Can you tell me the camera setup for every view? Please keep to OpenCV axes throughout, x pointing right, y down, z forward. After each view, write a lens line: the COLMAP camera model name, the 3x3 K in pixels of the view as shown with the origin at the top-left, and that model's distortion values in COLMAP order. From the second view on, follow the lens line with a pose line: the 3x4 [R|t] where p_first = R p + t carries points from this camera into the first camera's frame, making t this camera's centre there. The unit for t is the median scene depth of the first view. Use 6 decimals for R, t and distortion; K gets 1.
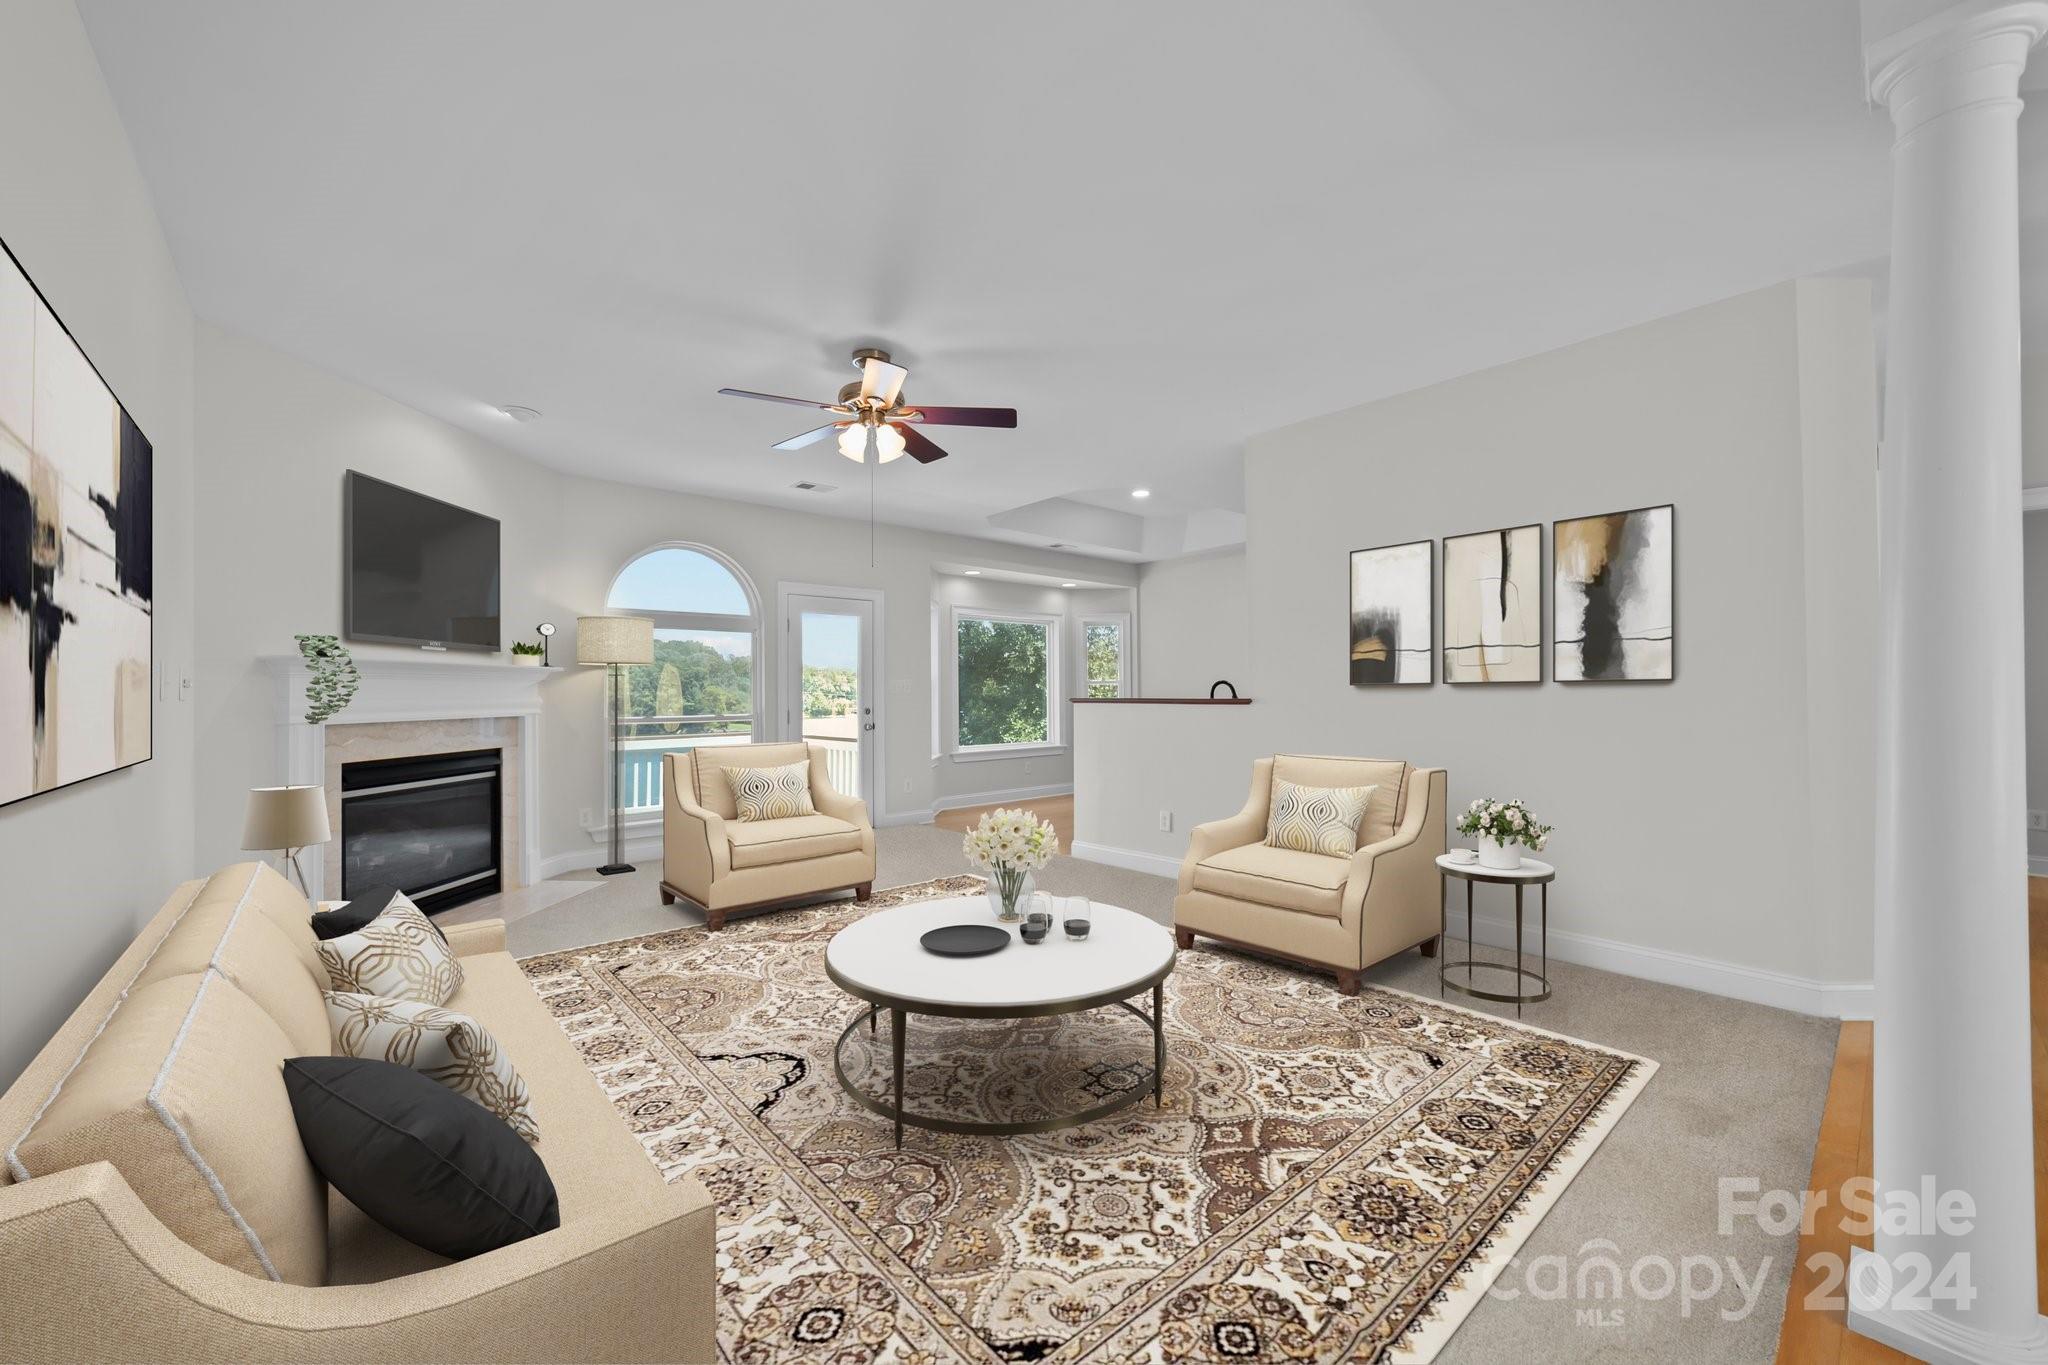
lens RADIAL K [[793.4, 0, 1017.7], [0, 793.4, 686.8], [0, 0, 1]] dist [-0.014188, 0.007701]
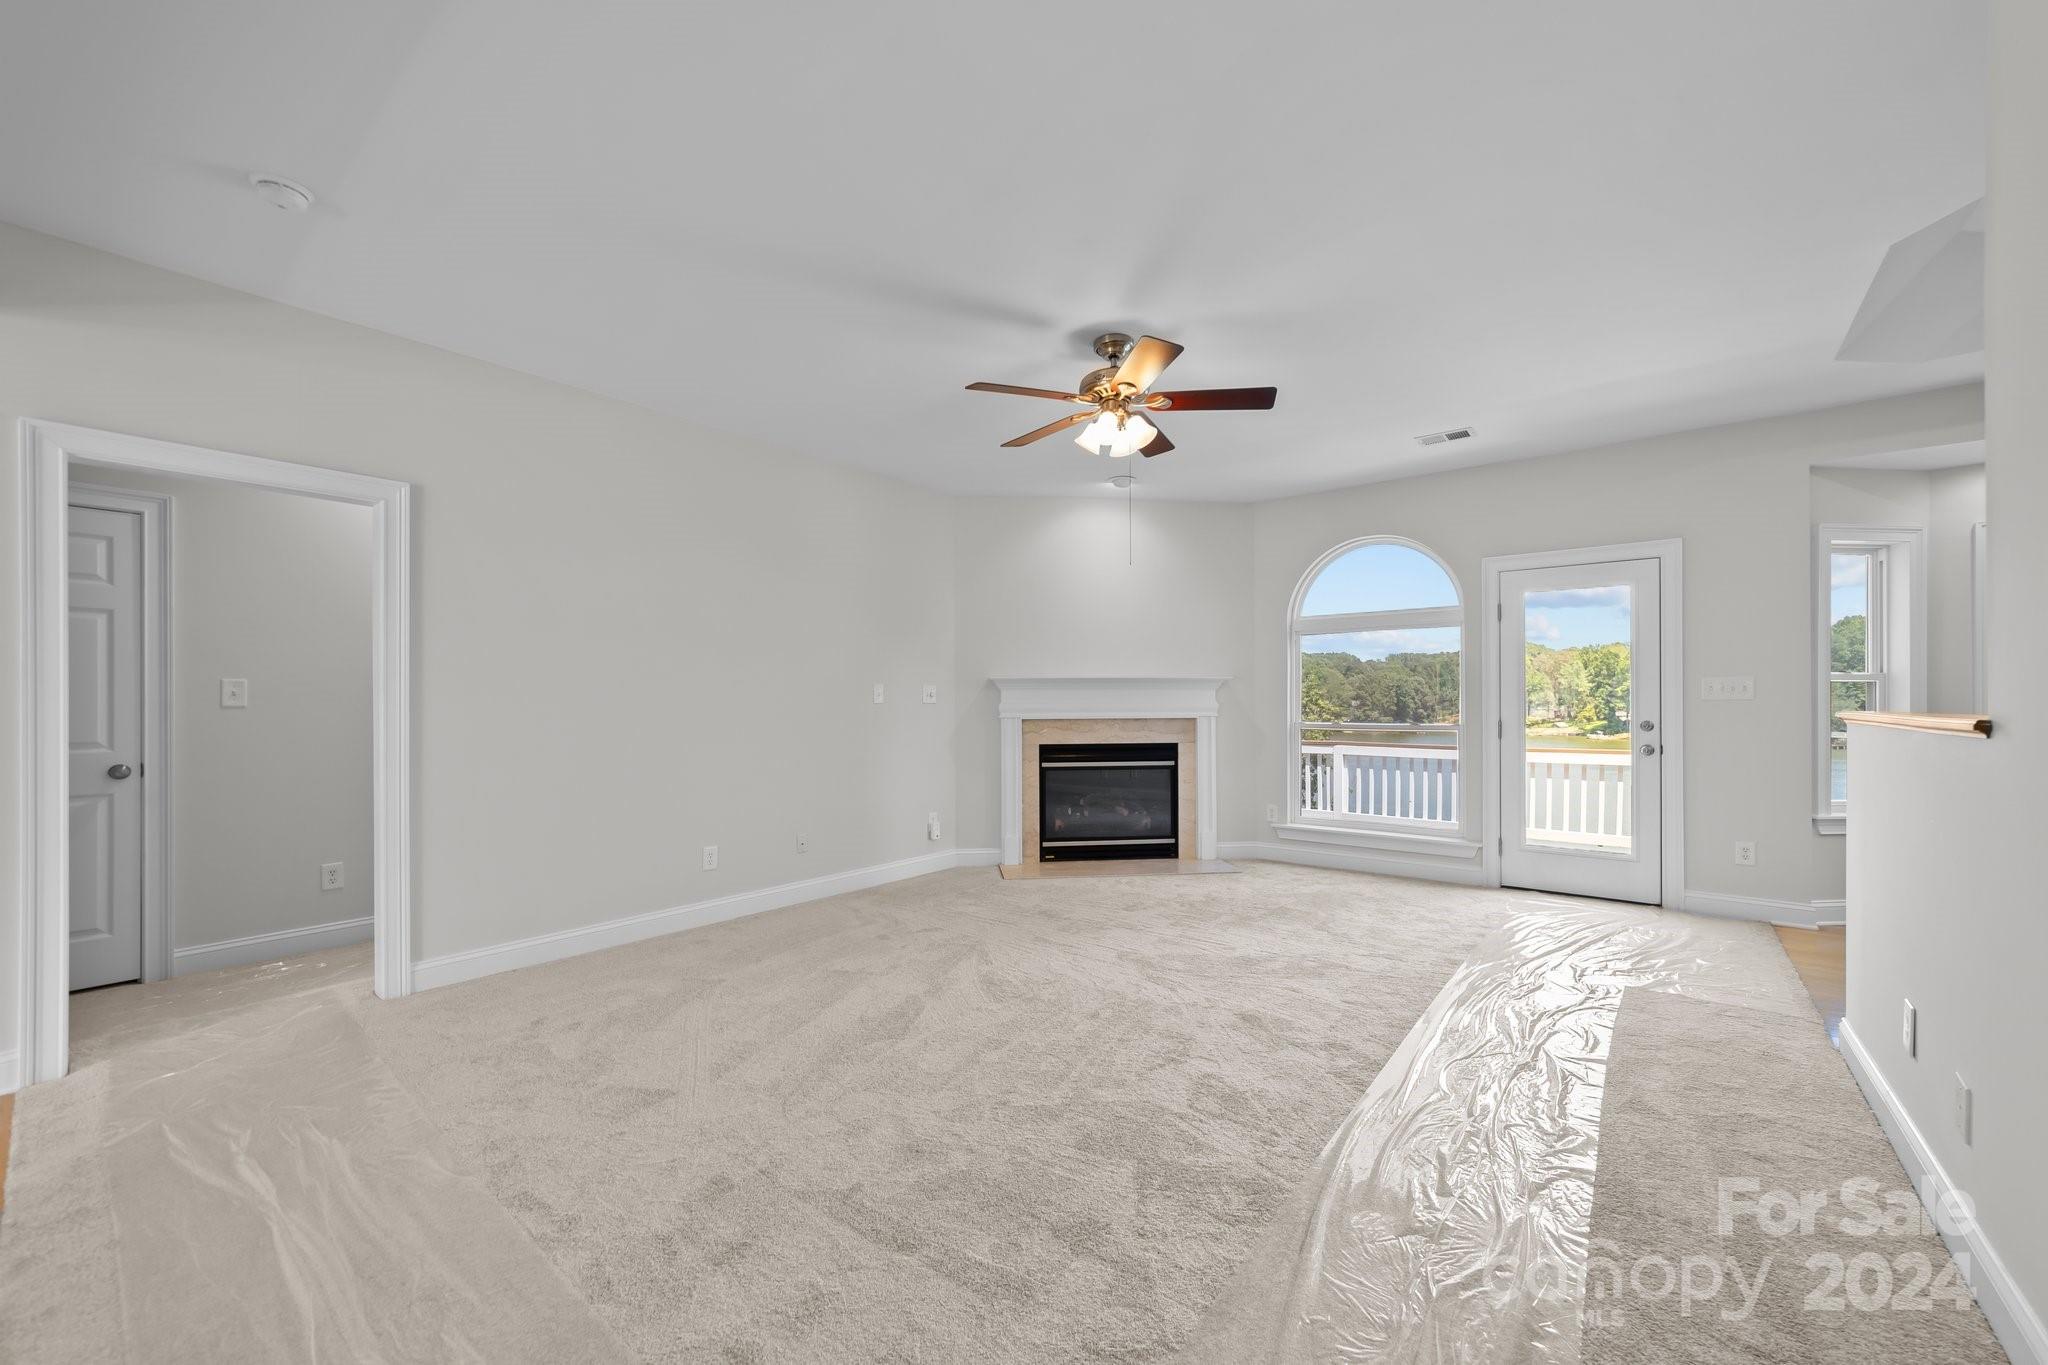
lens RADIAL K [[793.4, 0, 1018.3], [0, 793.4, 701.6], [0, 0, 1]] dist [-0.014188, 0.007701]
pose [[0.171060, 0.003760, -0.985253, 0.528643], [0.010837, 0.999925, 0.005698, 0.001833], [0.985201, -0.011652, 0.171007, 0.528846]]
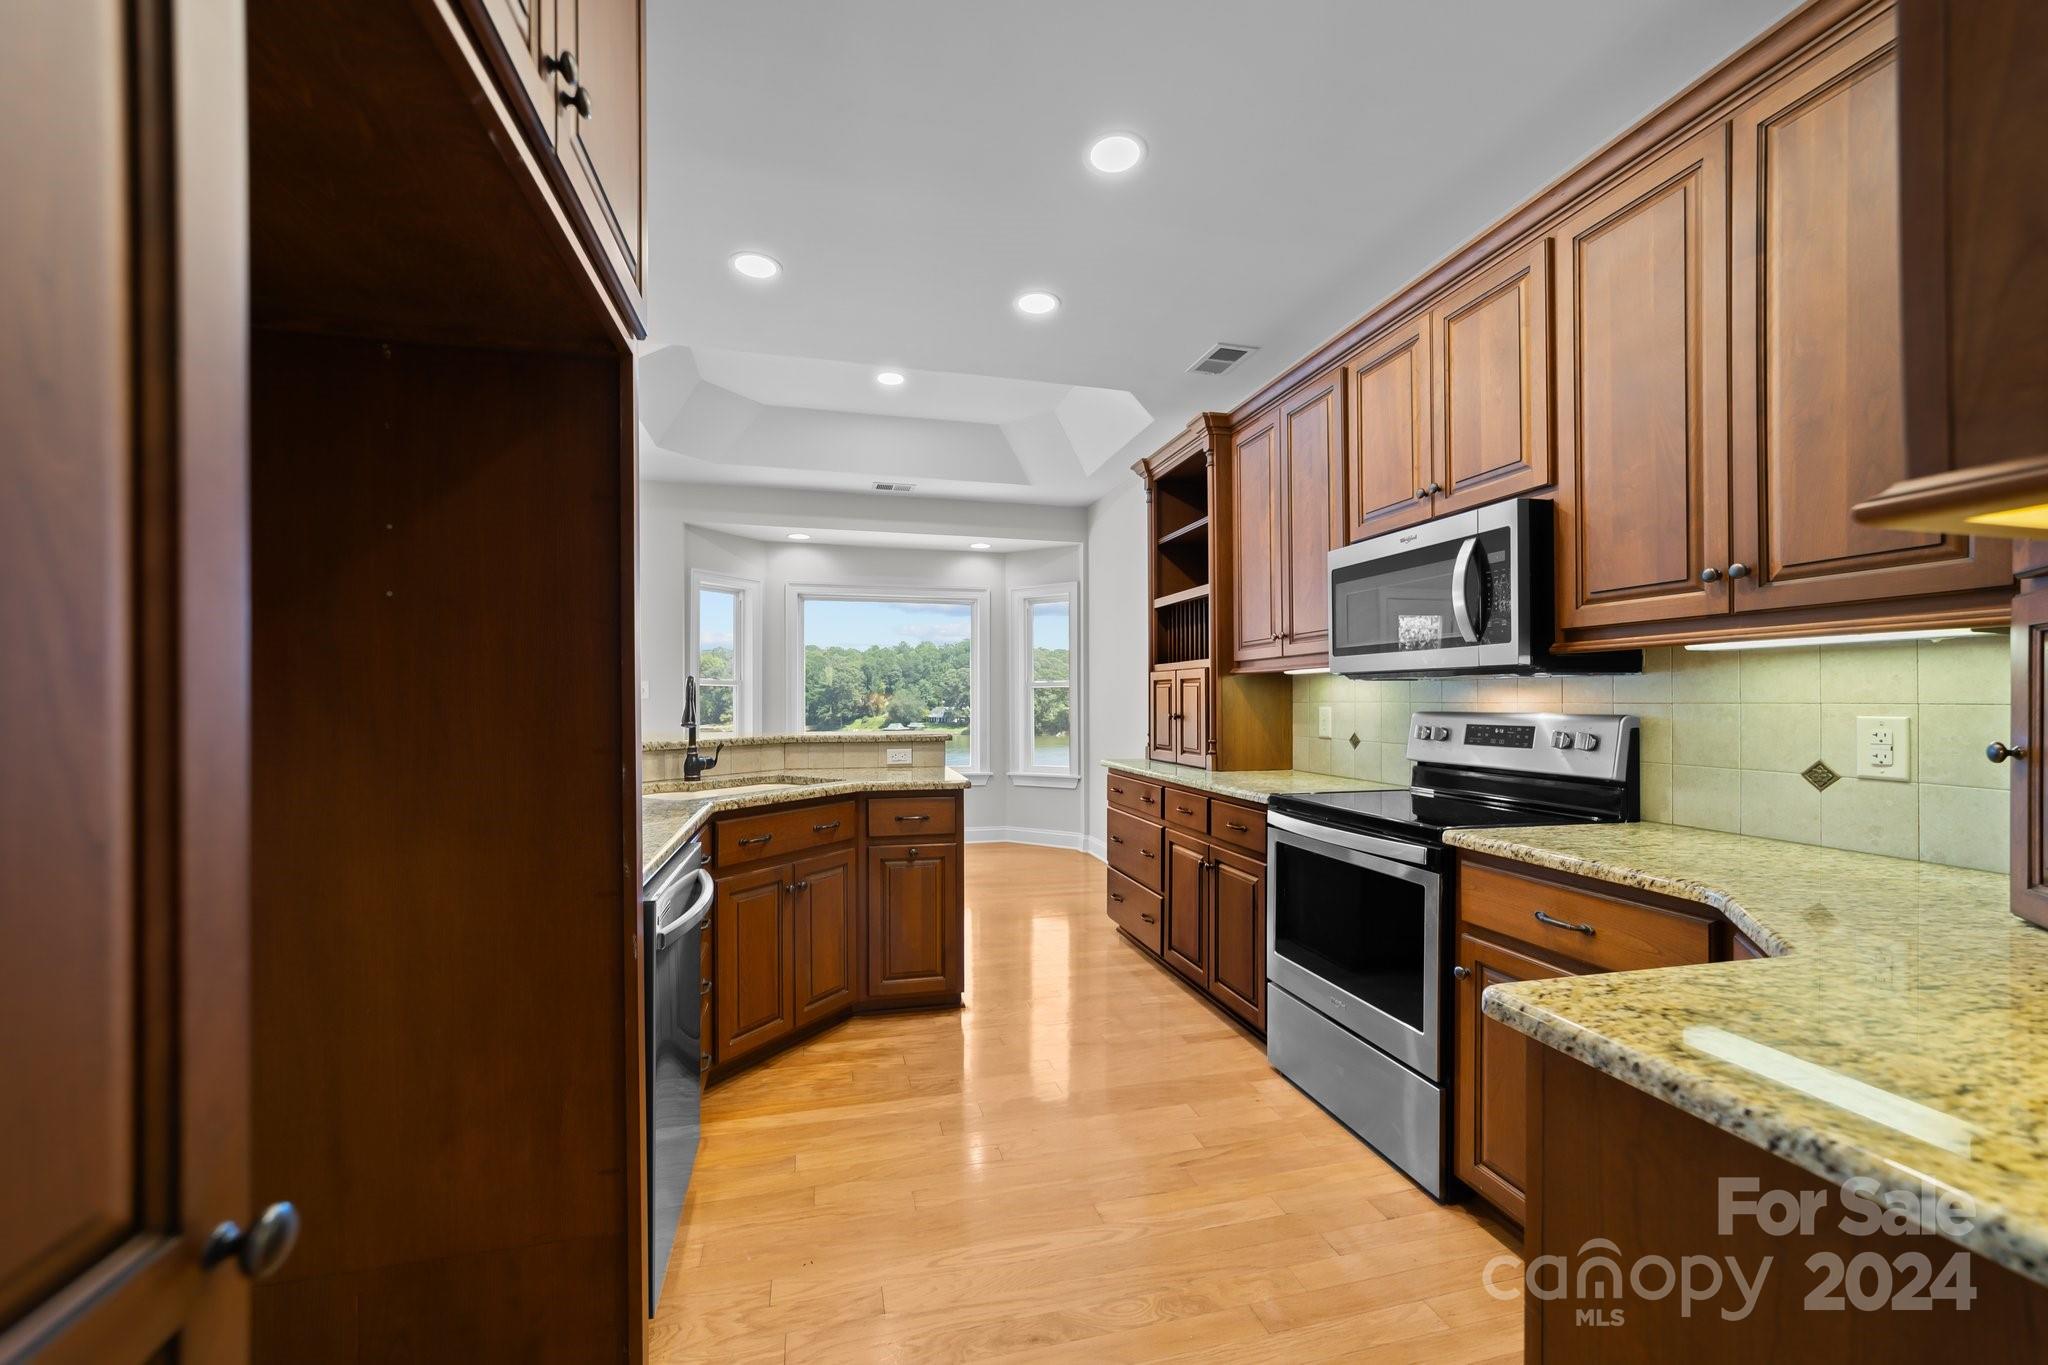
lens RADIAL K [[793.4, 0, 1020.4], [0, 793.4, 696.4], [0, 0, 1]] dist [-0.014188, 0.007701]
pose [[0.892503, 0.002185, -0.451035, 0.781366], [0.000491, 0.999983, 0.005817, 0.003116], [0.451040, -0.005413, 0.892487, 0.724710]]
